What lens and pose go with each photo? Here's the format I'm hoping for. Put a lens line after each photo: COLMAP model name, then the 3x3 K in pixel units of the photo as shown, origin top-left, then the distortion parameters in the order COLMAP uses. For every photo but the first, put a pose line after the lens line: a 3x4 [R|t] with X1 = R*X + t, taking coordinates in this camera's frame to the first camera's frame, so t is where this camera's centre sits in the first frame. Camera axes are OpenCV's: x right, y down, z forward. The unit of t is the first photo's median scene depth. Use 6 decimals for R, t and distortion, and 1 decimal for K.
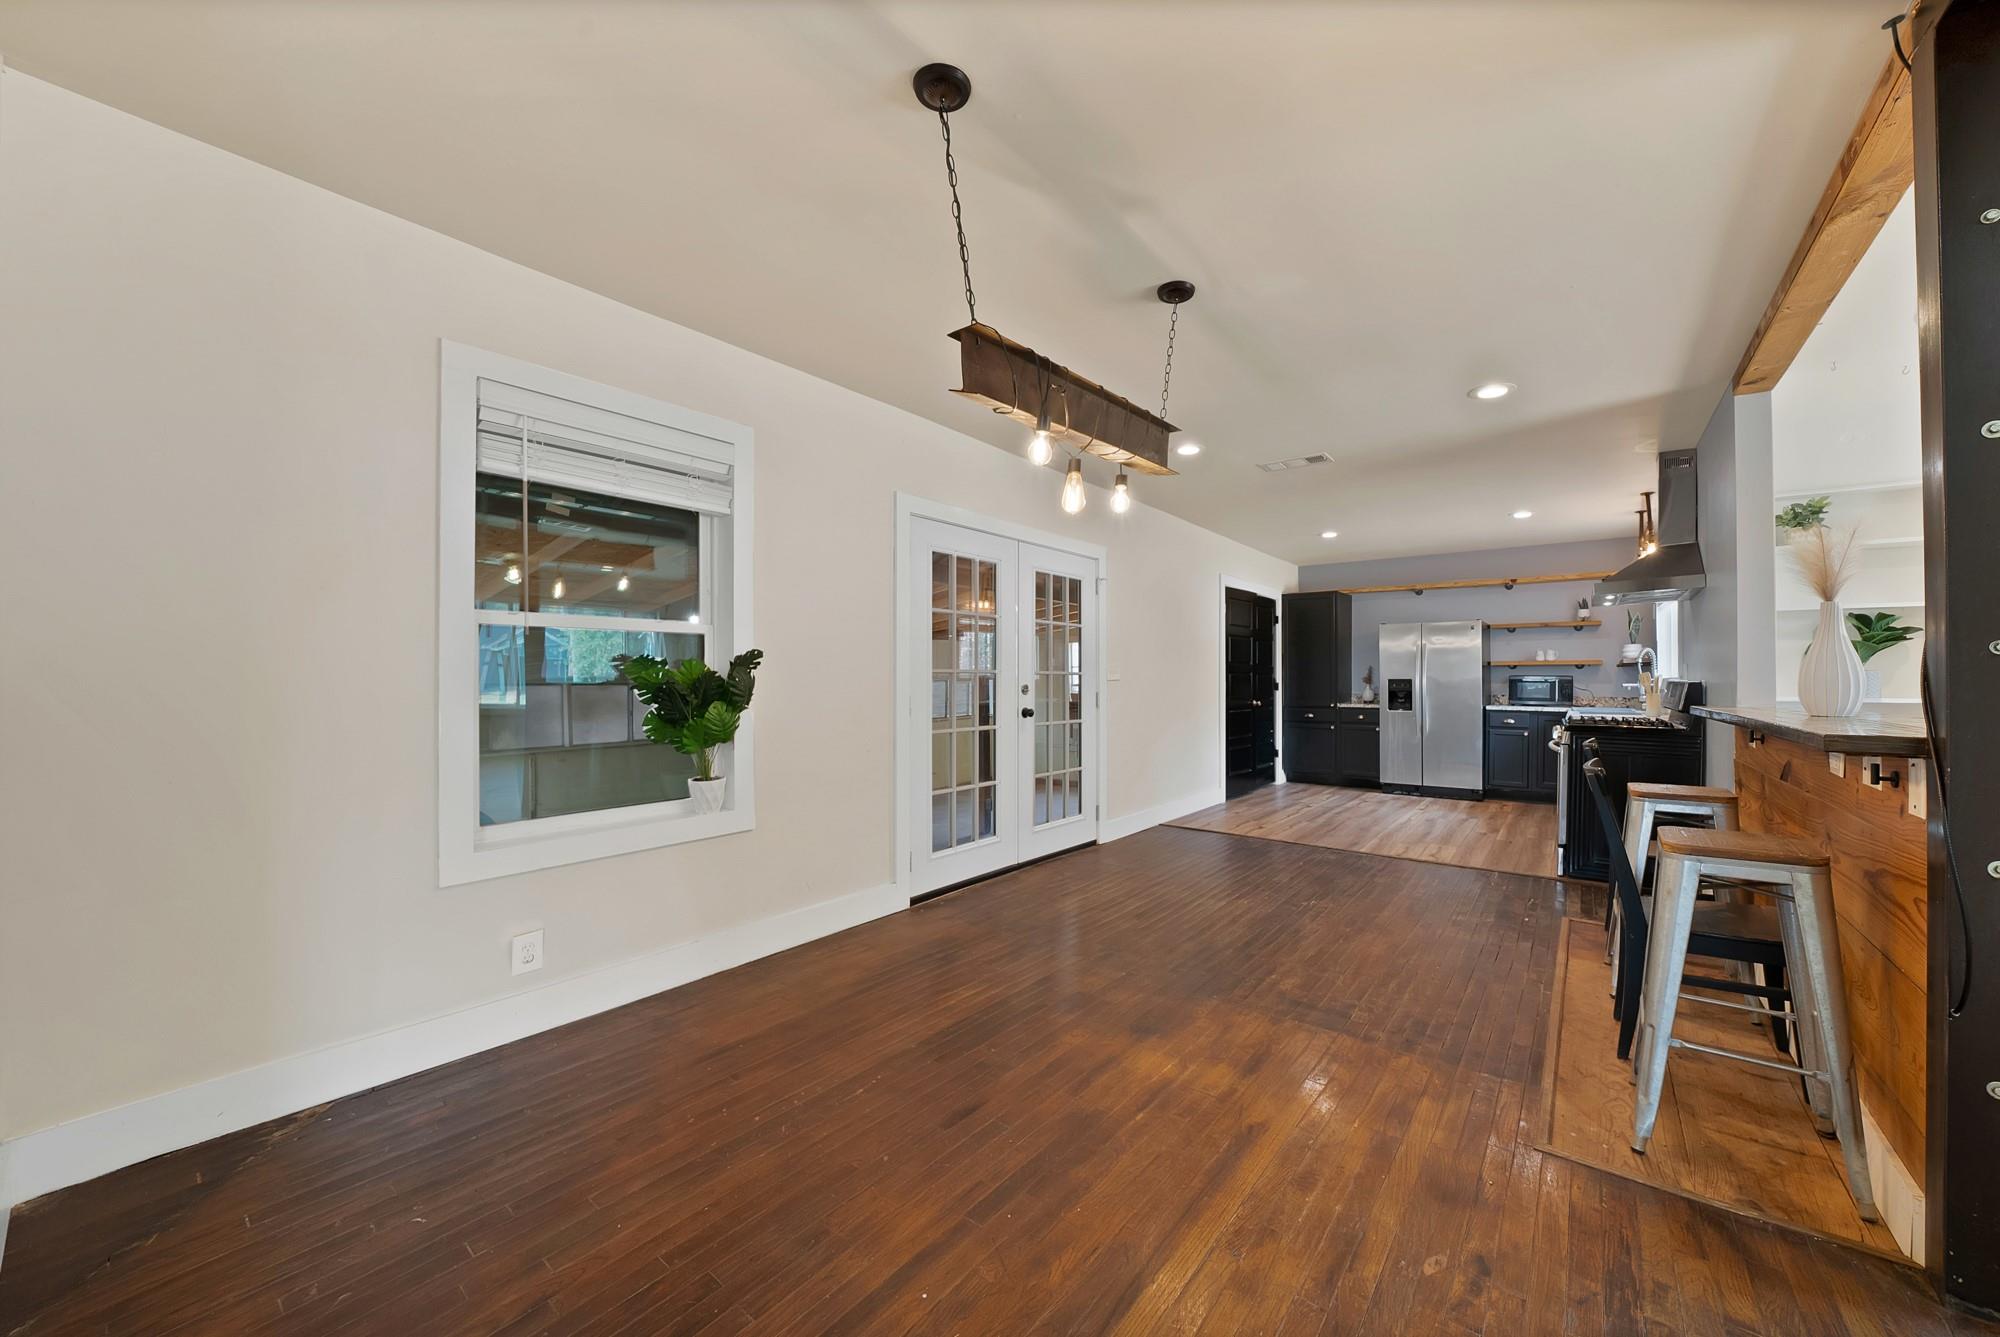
lens RADIAL K [[719.4, 0, 1029.8], [0, 719.4, 678.5], [0, 0, 1]] dist [-0.024253, 0.000014]
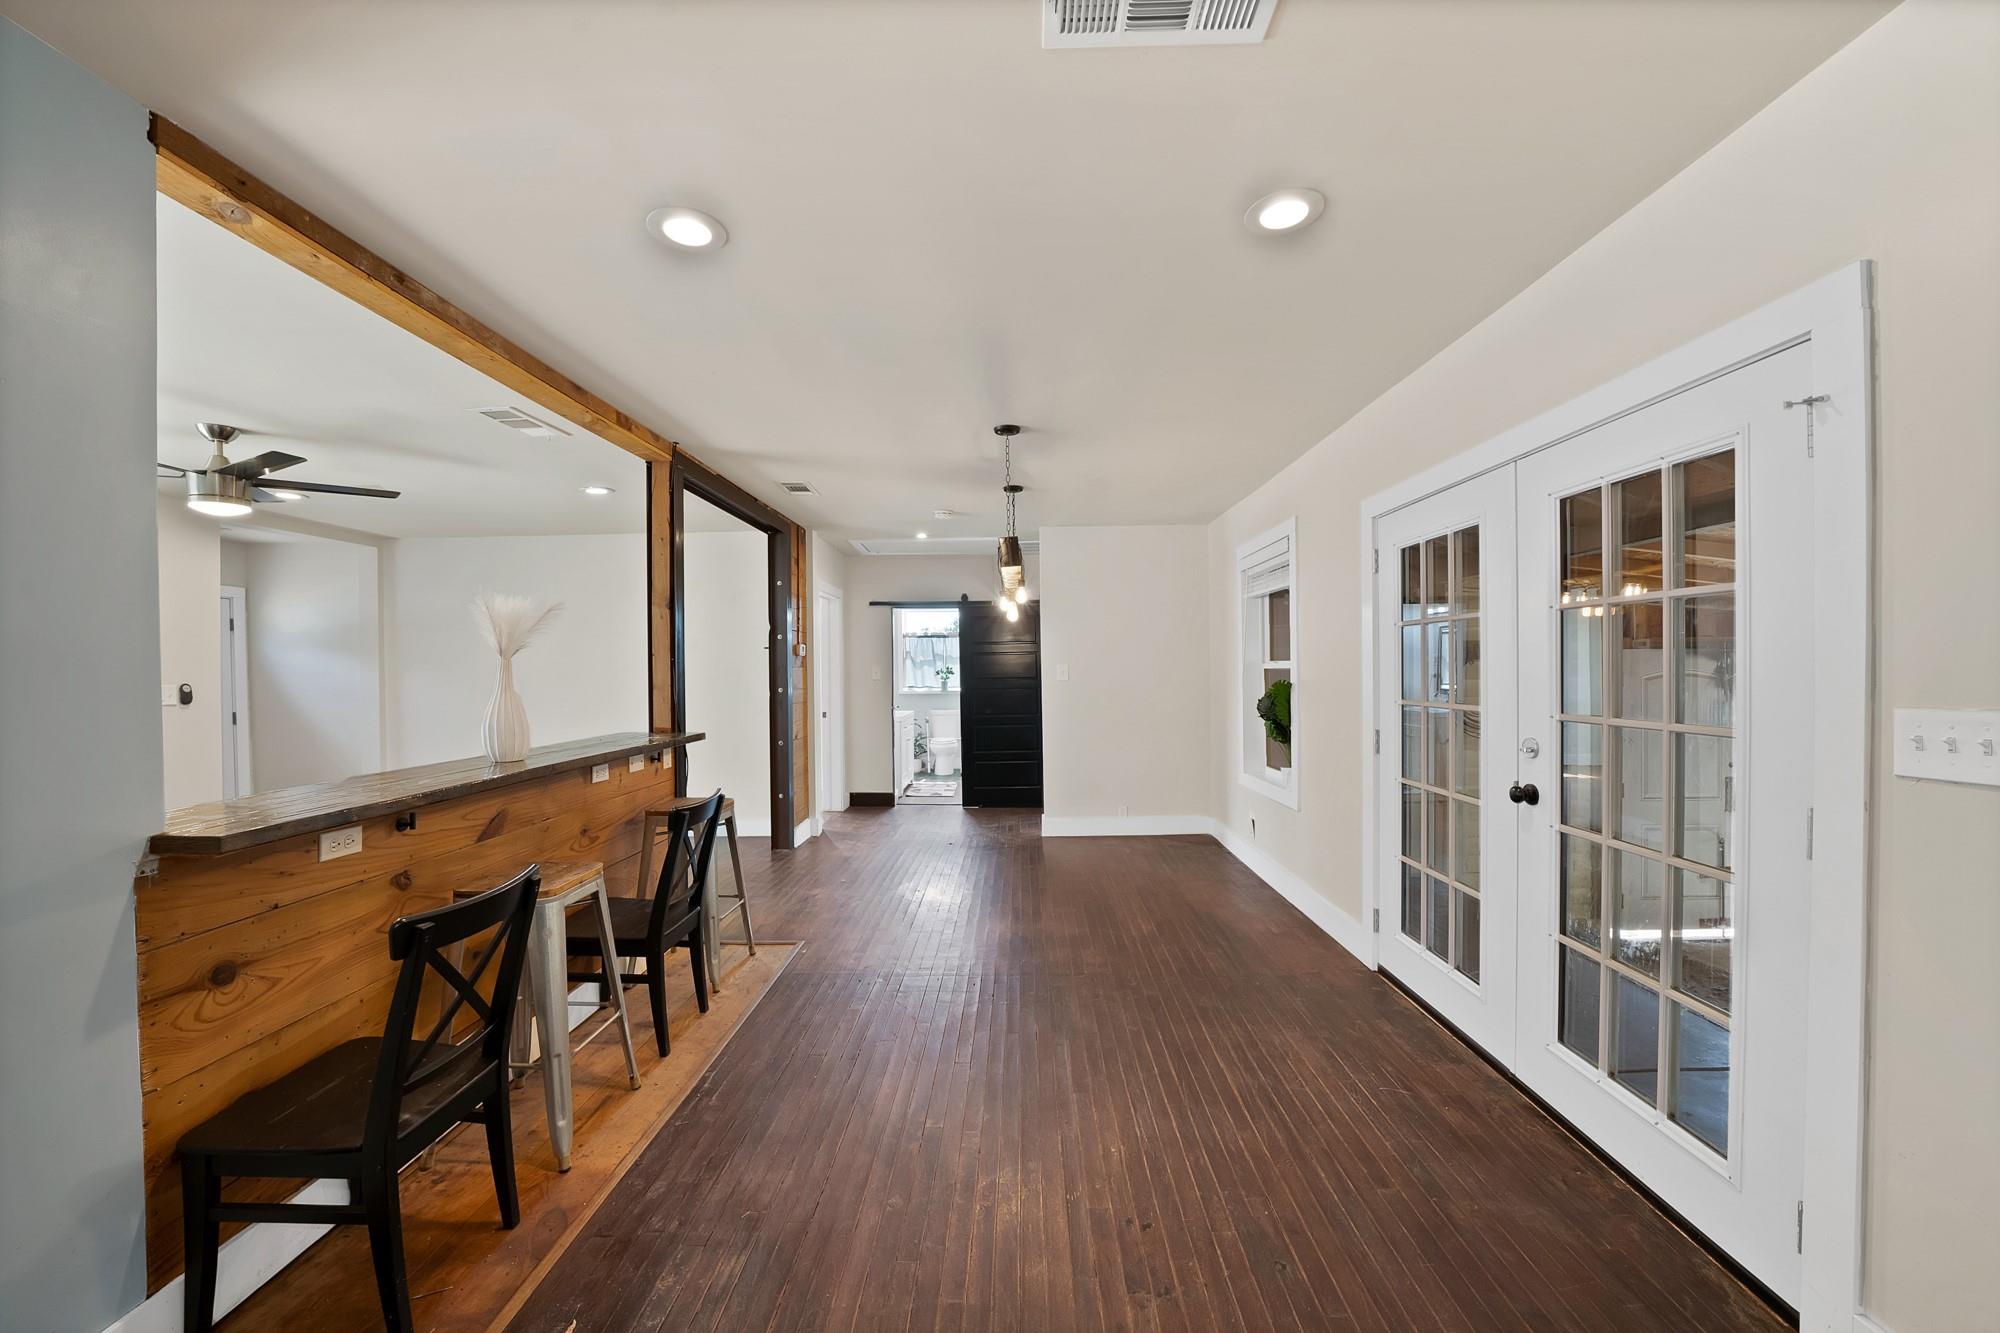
lens RADIAL K [[728.8, 0, 1004.2], [0, 728.8, 672.9], [0, 0, 1]] dist [-0.026261, 0.003802]
pose [[-0.806030, 0.010534, -0.591780, 0.357305], [0.009618, 0.999943, 0.004699, -0.026361], [0.591796, -0.001904, -0.806085, 0.725361]]
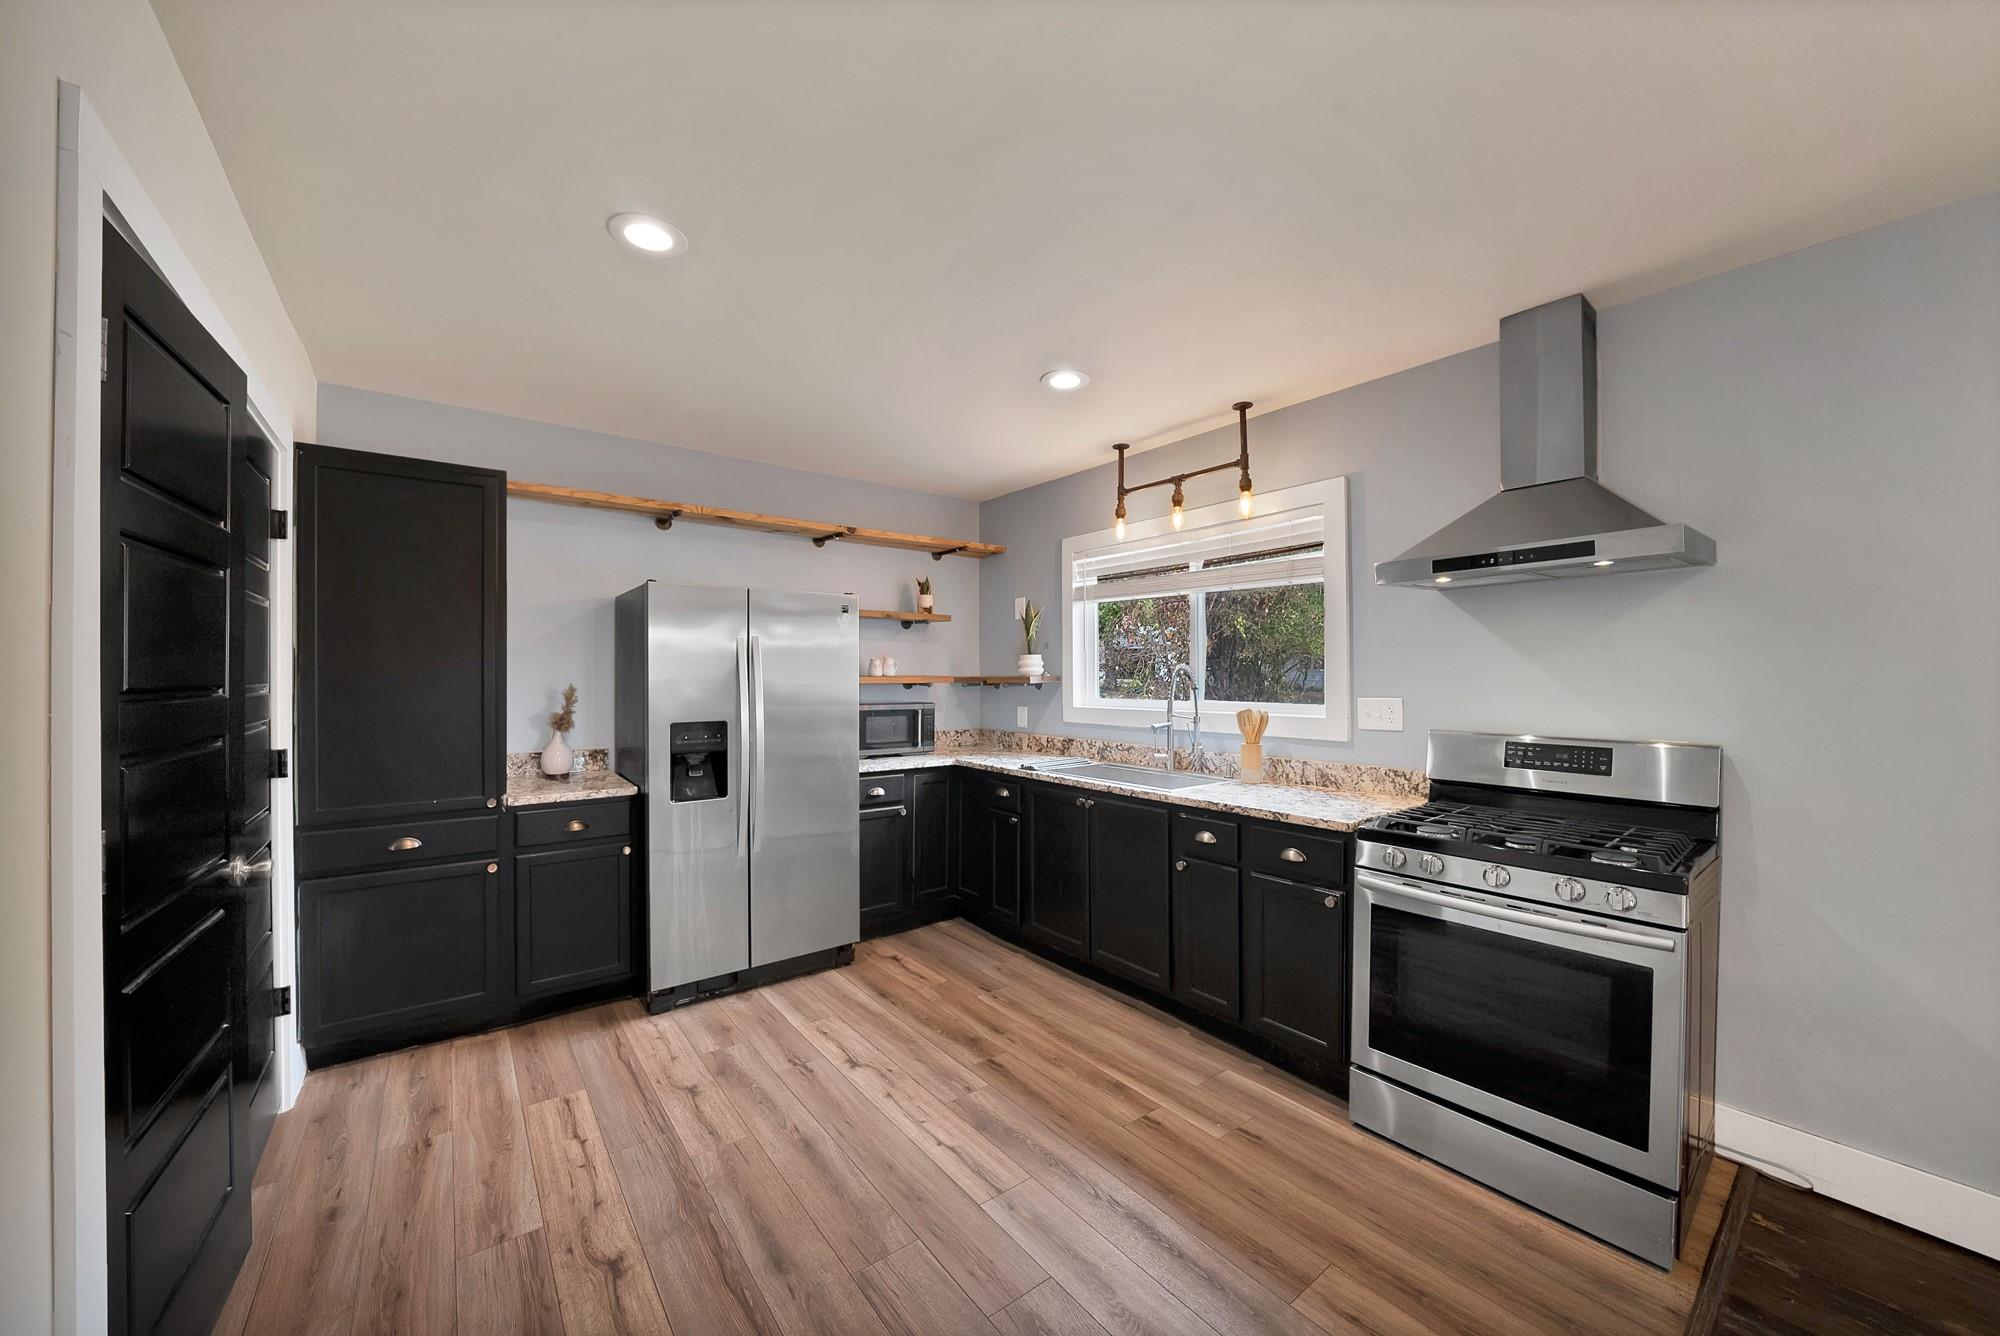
lens RADIAL K [[727.7, 0, 1000.8], [0, 727.7, 671.9], [0, 0, 1]] dist [-0.024685, 0.003233]
pose [[0.257177, 0.001458, 0.966363, 0.167185], [0.000246, 0.999999, -0.001574, -0.026686], [-0.966364, 0.000643, 0.257176, 0.733014]]
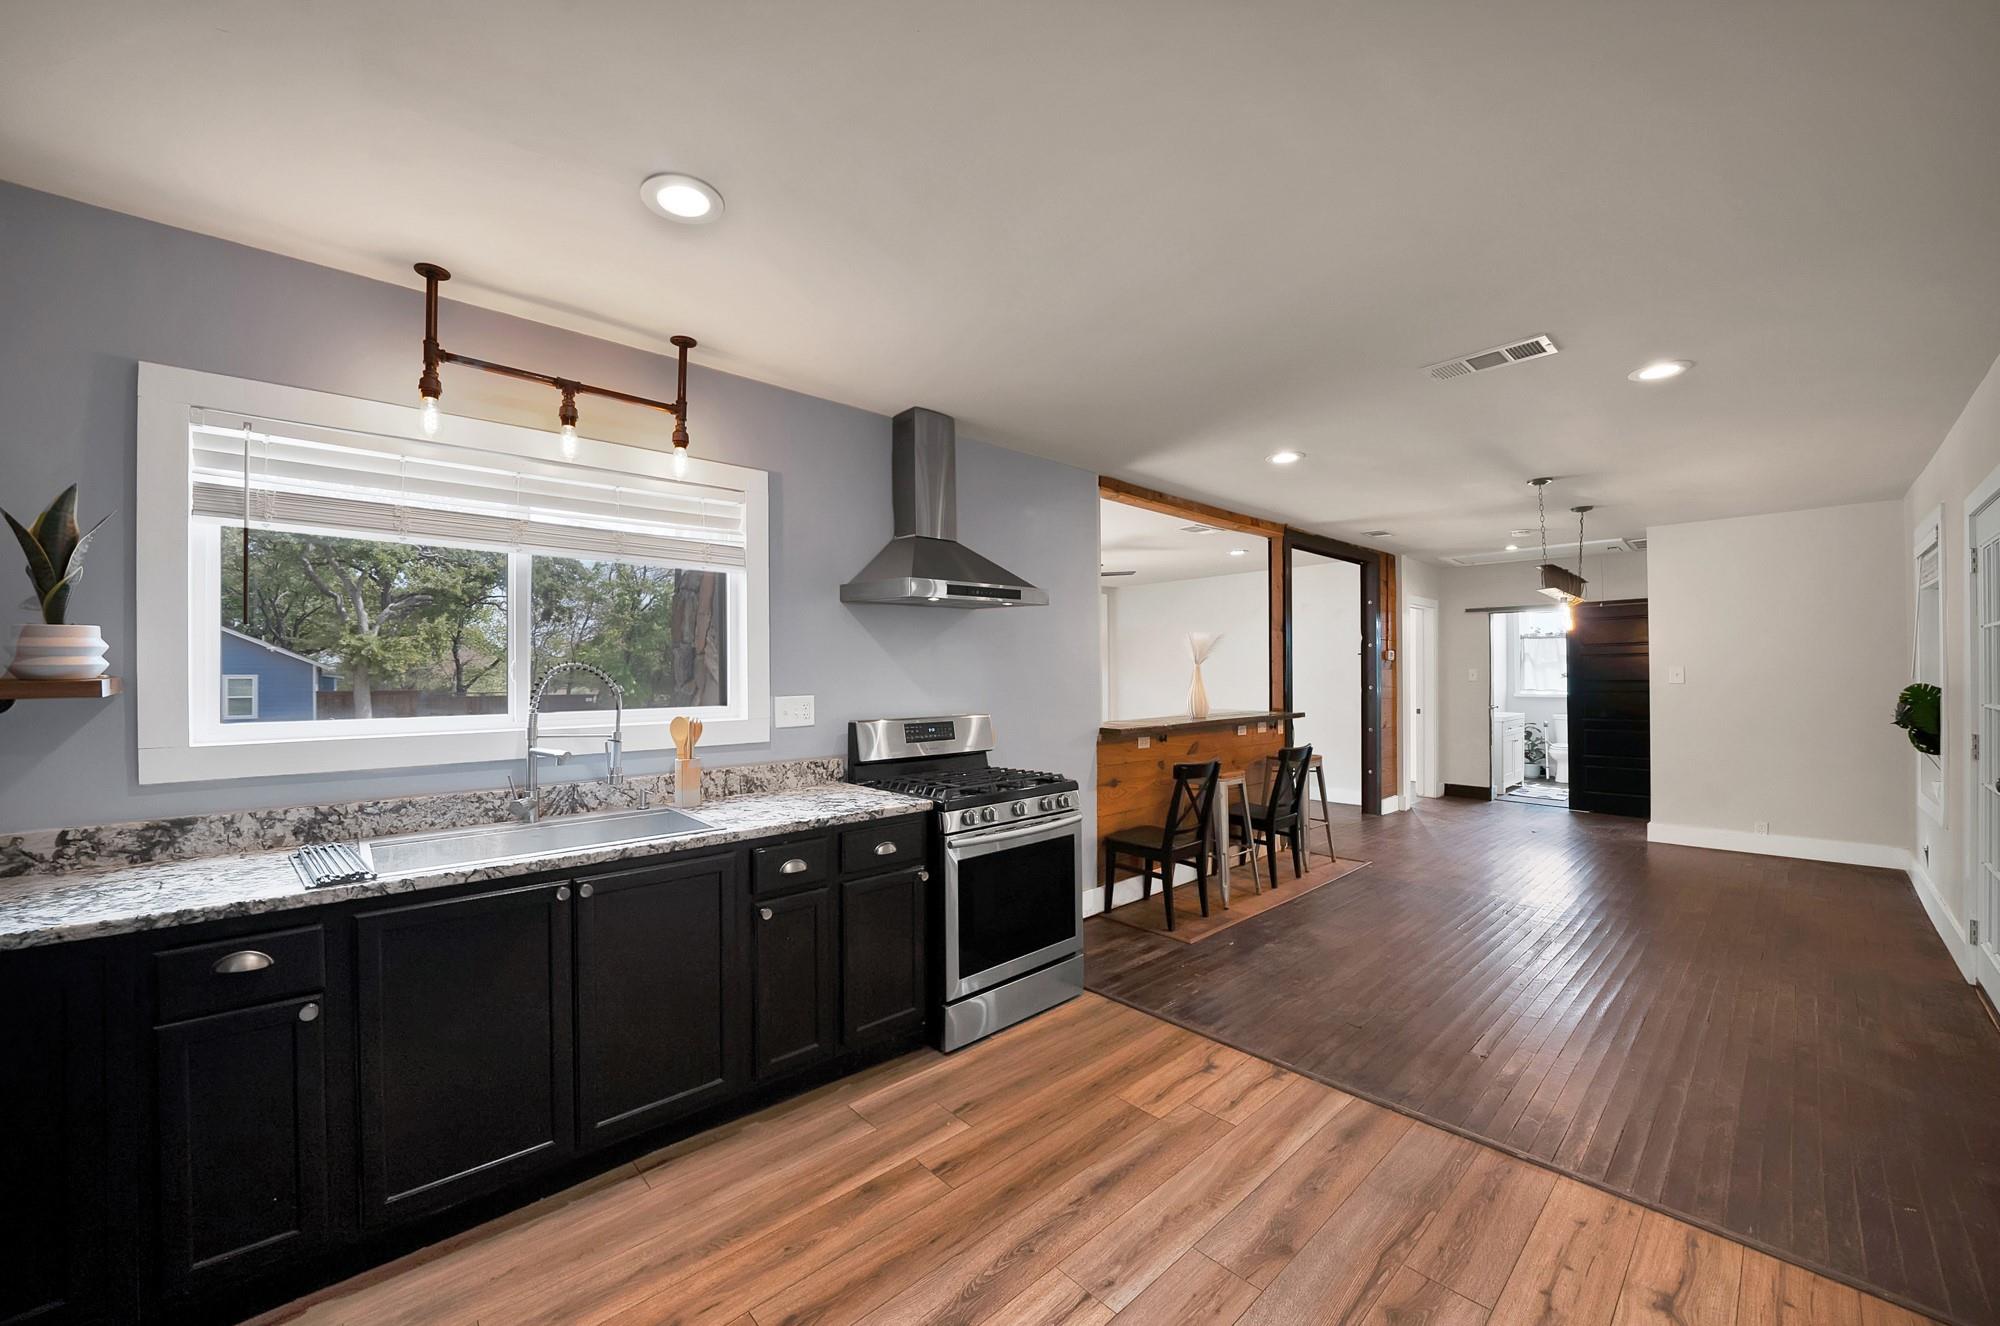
lens RADIAL K [[741.1, 0, 993.6], [0, 741.1, 671.2], [0, 0, 1]] dist [-0.026095, 0.000285]
pose [[-0.983444, 0.003795, 0.181174, 0.409252], [0.002901, 0.999982, -0.005202, -0.024722], [-0.181191, -0.004590, -0.983437, 1.023442]]
